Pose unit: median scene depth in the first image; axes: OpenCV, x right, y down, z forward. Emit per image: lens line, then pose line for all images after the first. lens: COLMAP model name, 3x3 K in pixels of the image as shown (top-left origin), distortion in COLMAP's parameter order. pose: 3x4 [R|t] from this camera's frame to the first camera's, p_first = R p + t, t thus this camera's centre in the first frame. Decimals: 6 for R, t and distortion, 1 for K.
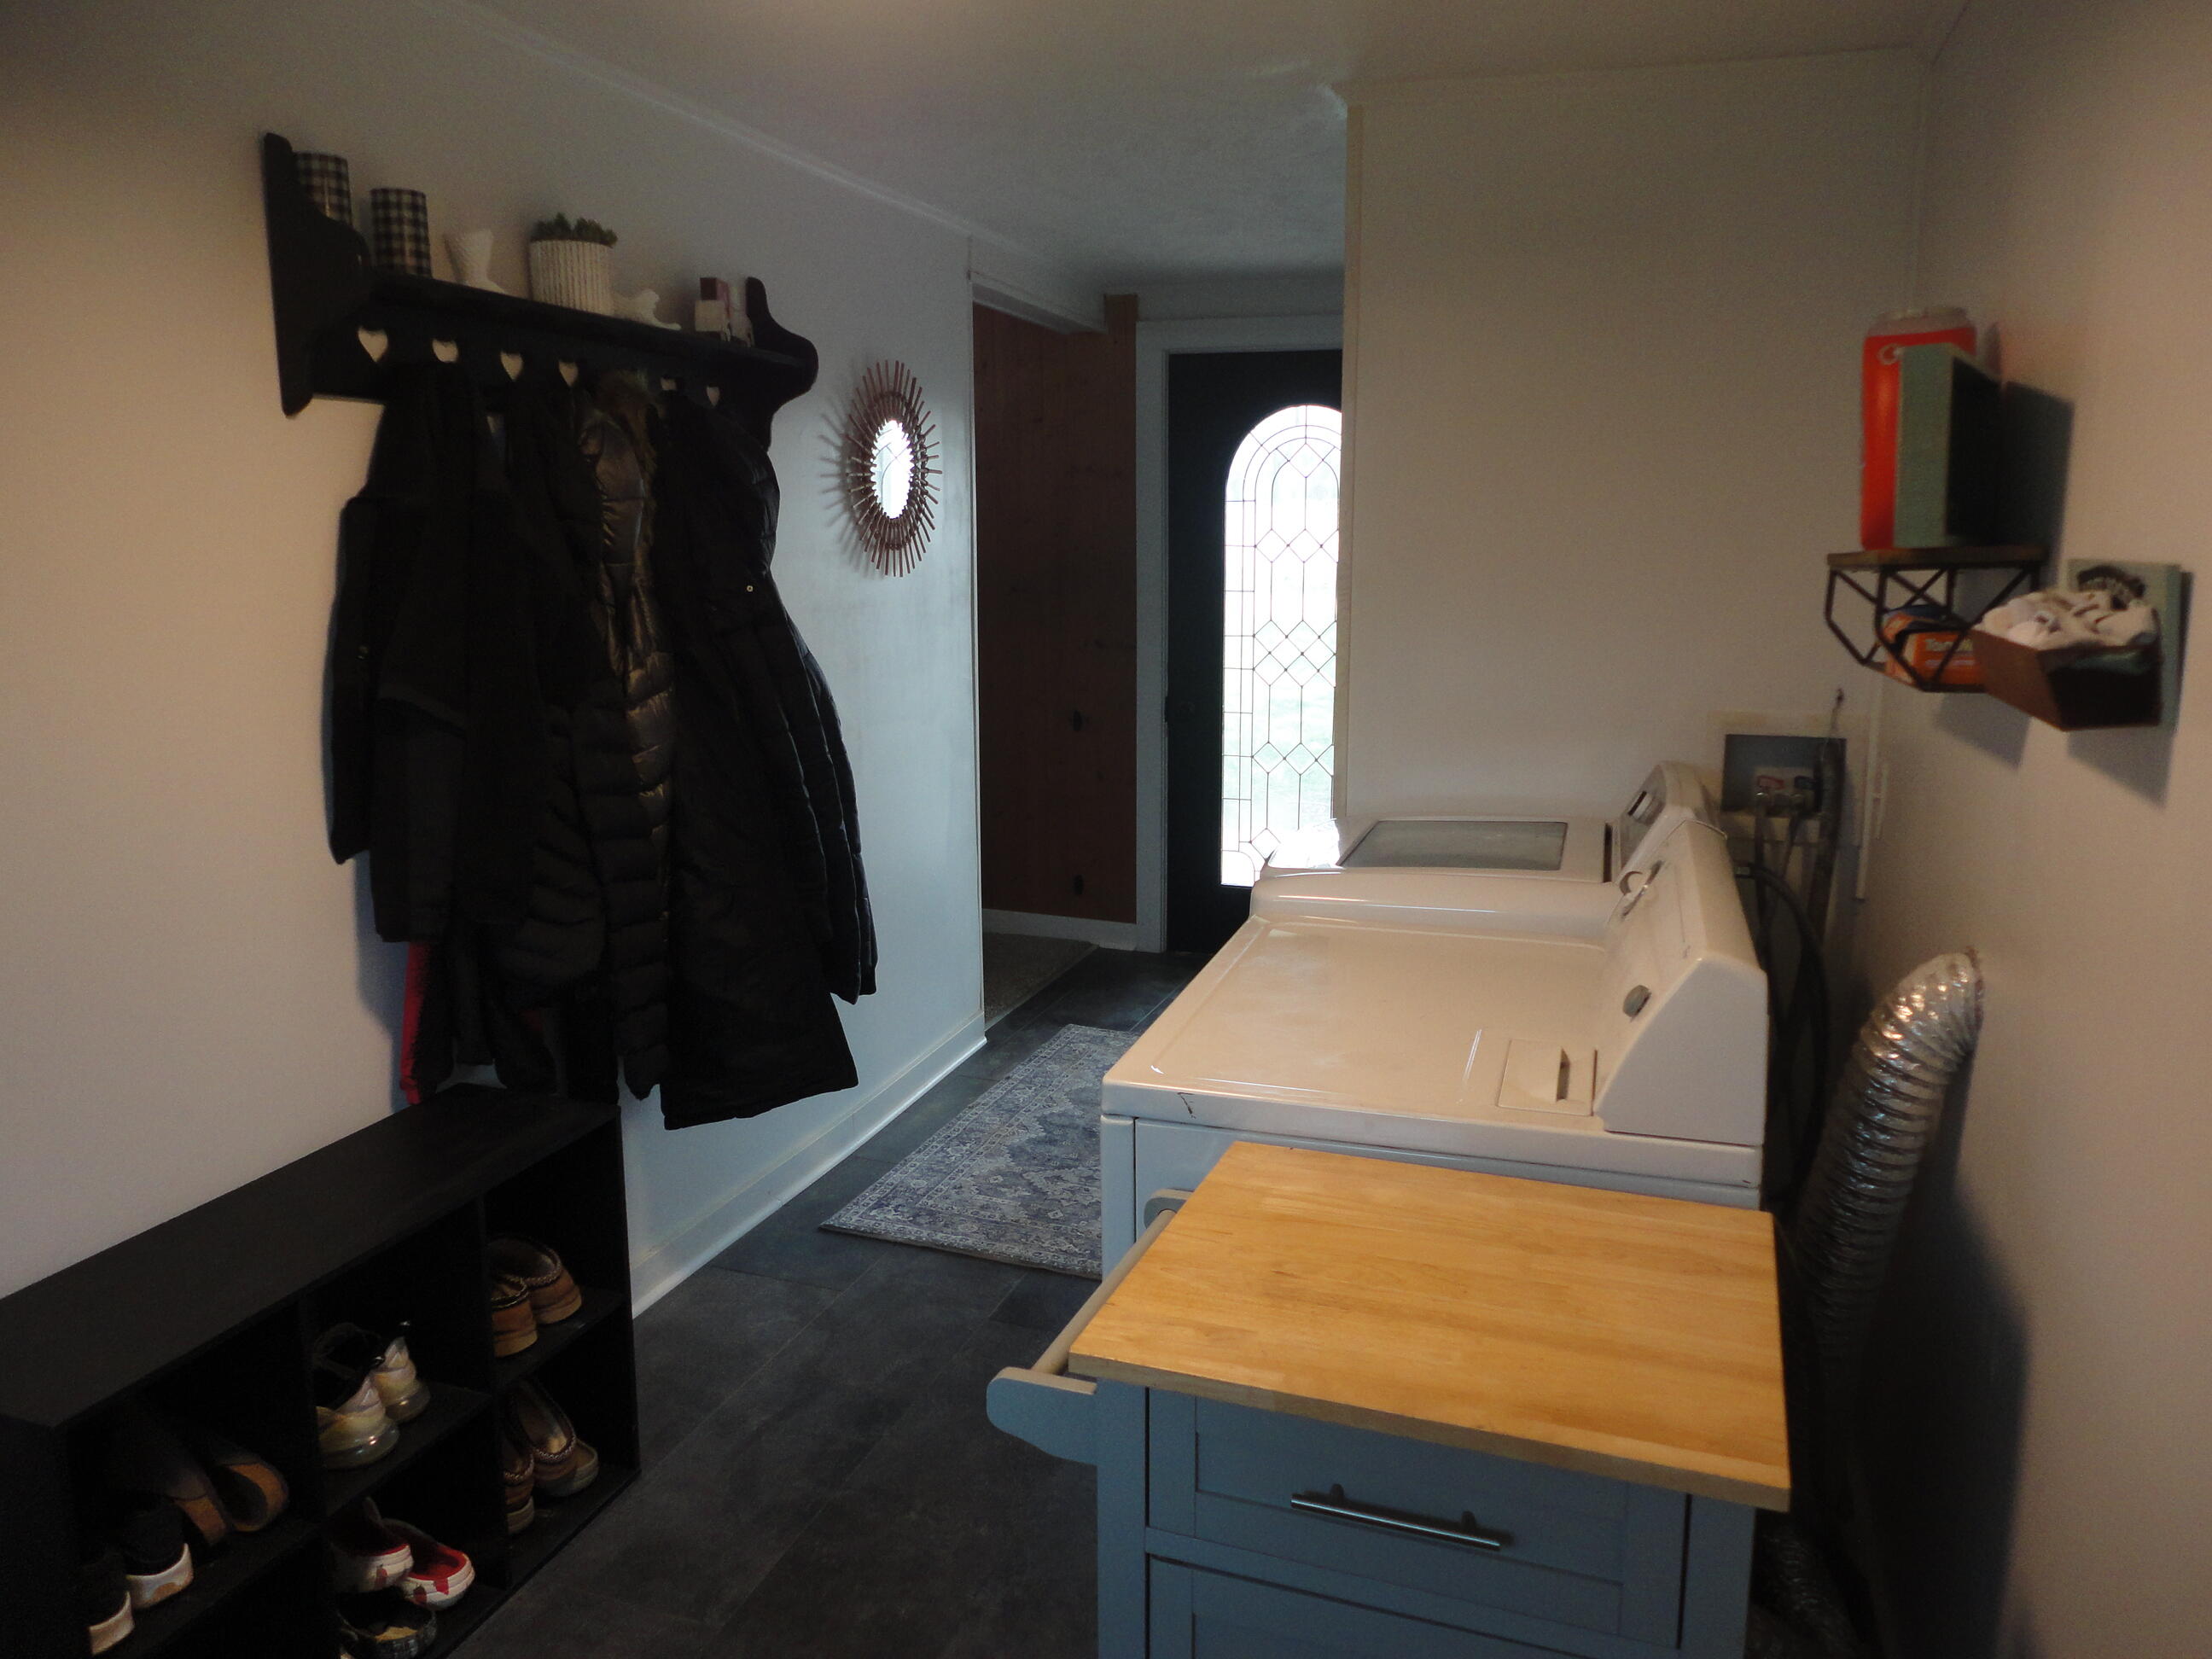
lens RADIAL K [[1583.4, 0, 1106.0], [0, 1583.4, 817.8], [0, 0, 1]] dist [-0.016665, 0.006165]
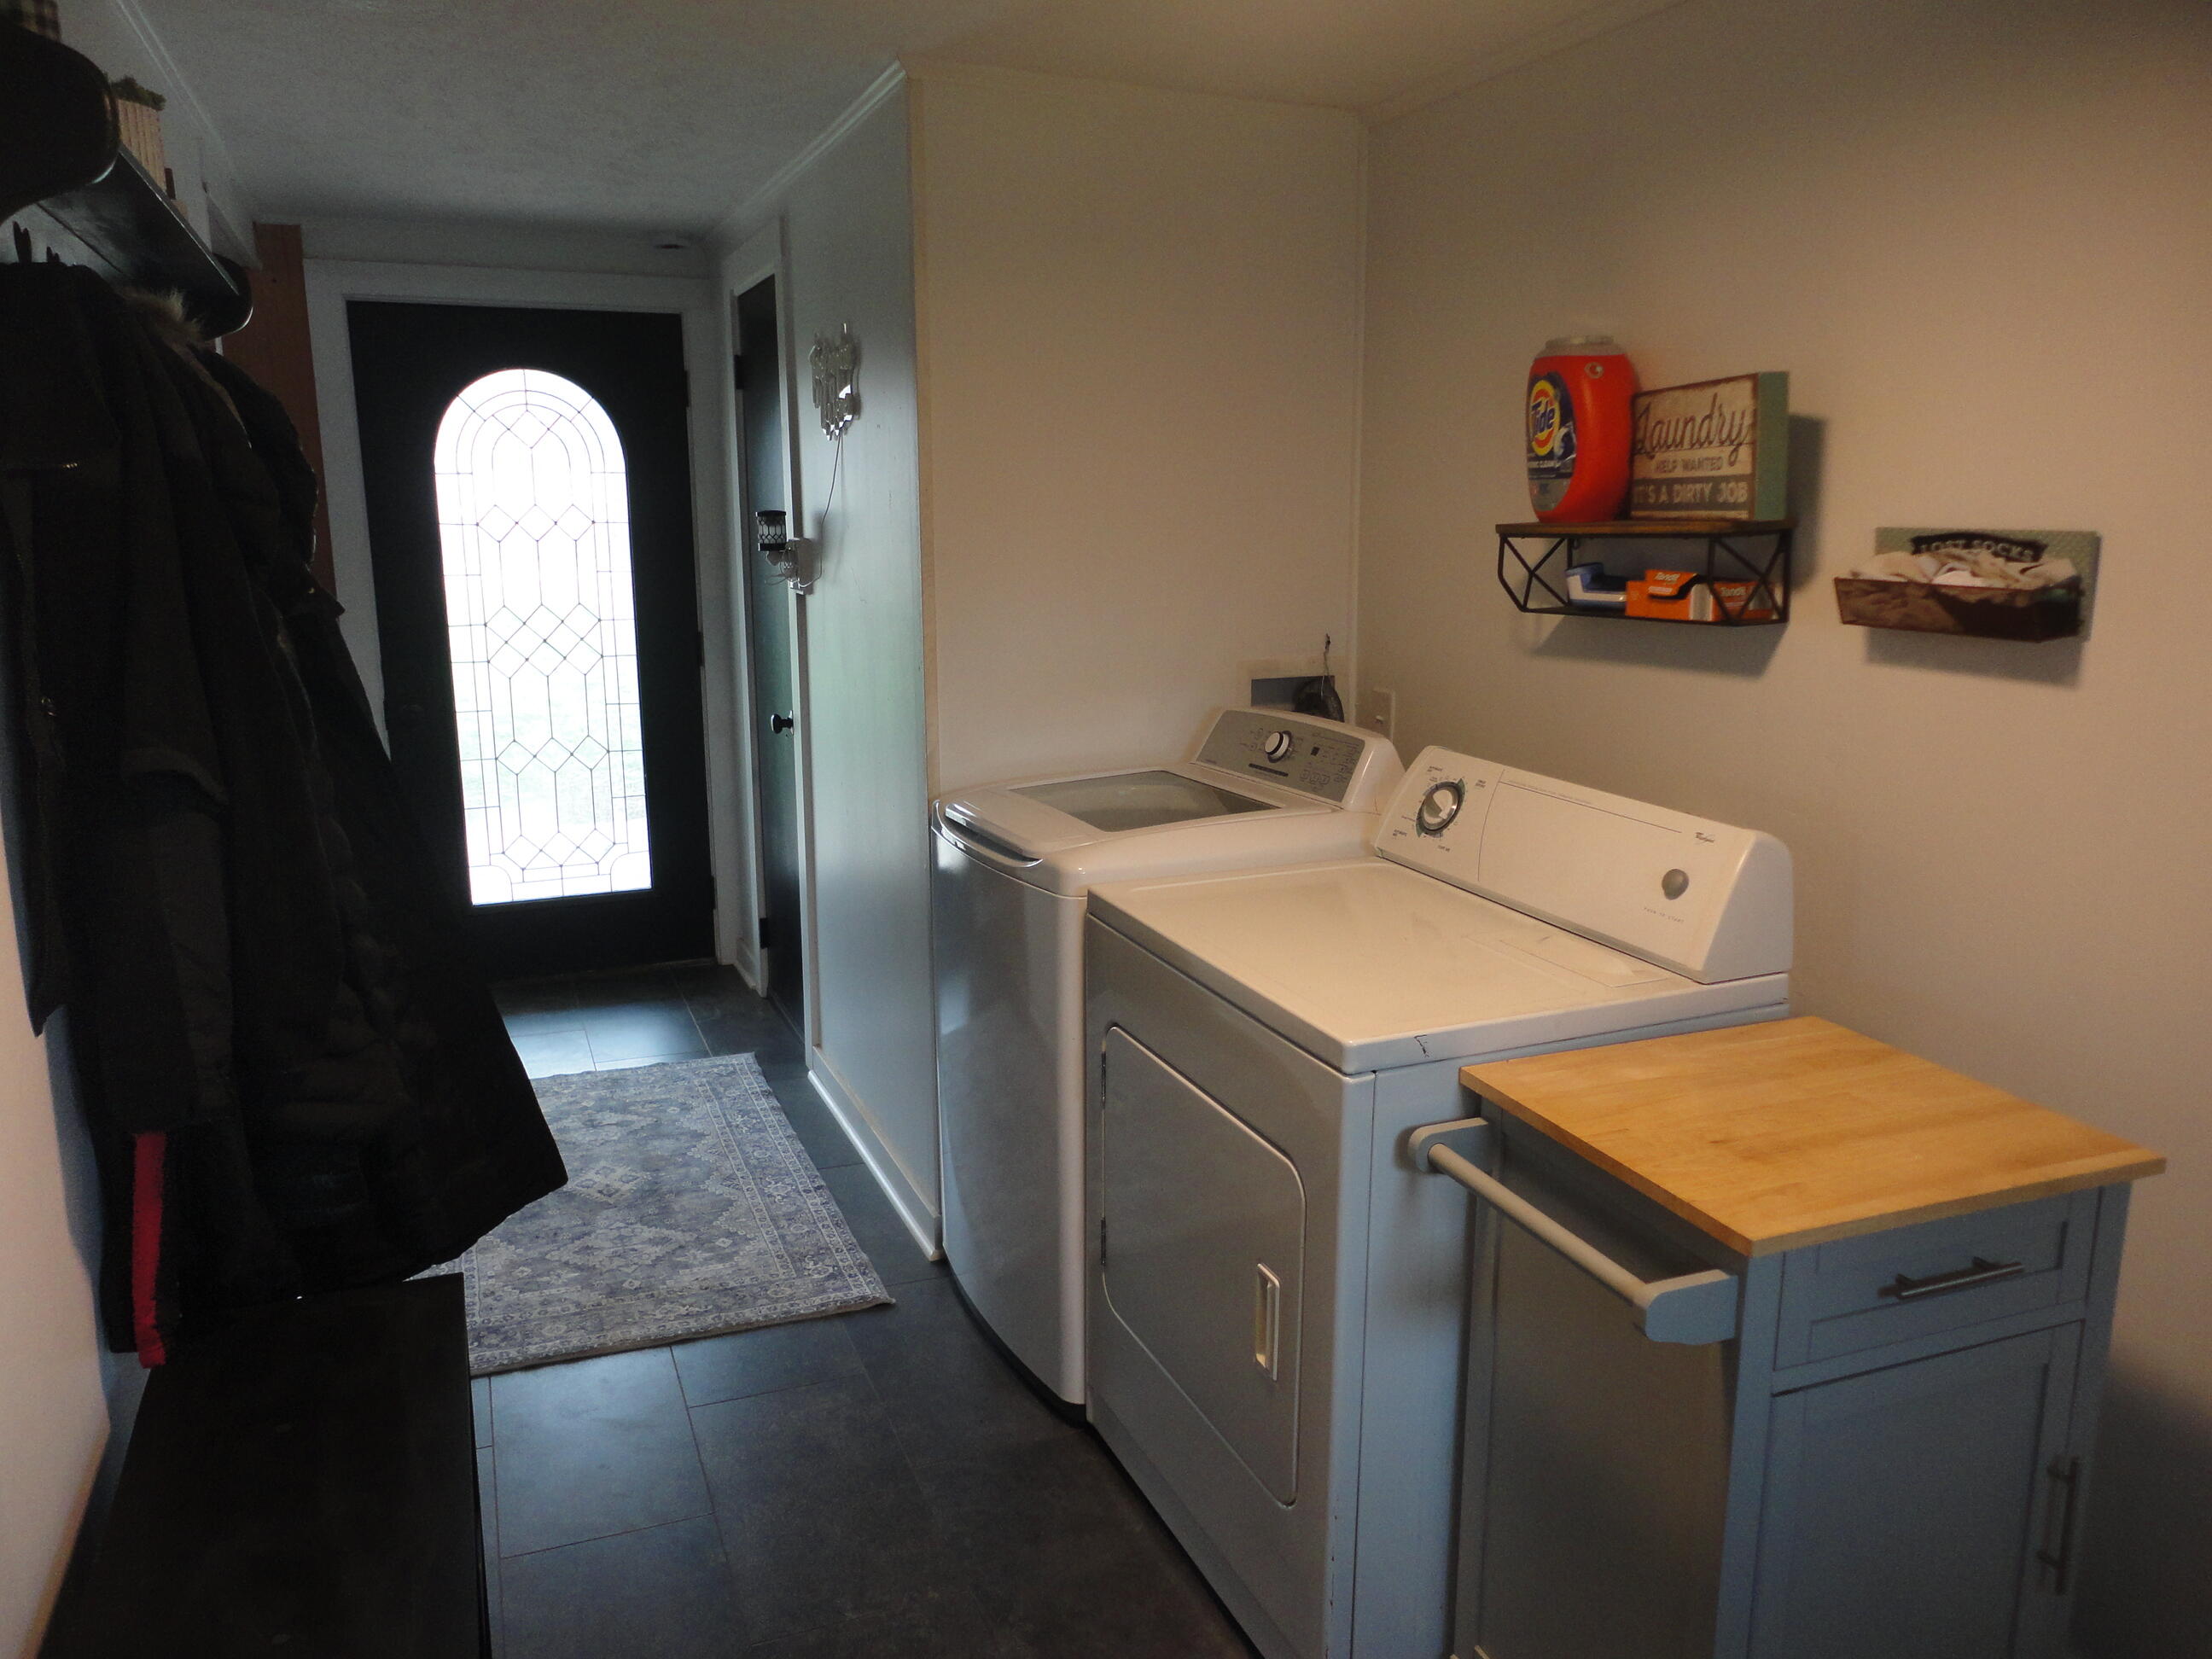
lens RADIAL K [[1583.4, 0, 1106.0], [0, 1583.4, 817.8], [0, 0, 1]] dist [-0.016665, 0.006165]
pose [[0.756397, -0.132597, 0.640532, -0.615606], [0.120723, 0.990715, 0.062528, -0.052906], [-0.642876, 0.030031, 0.765381, 0.244636]]
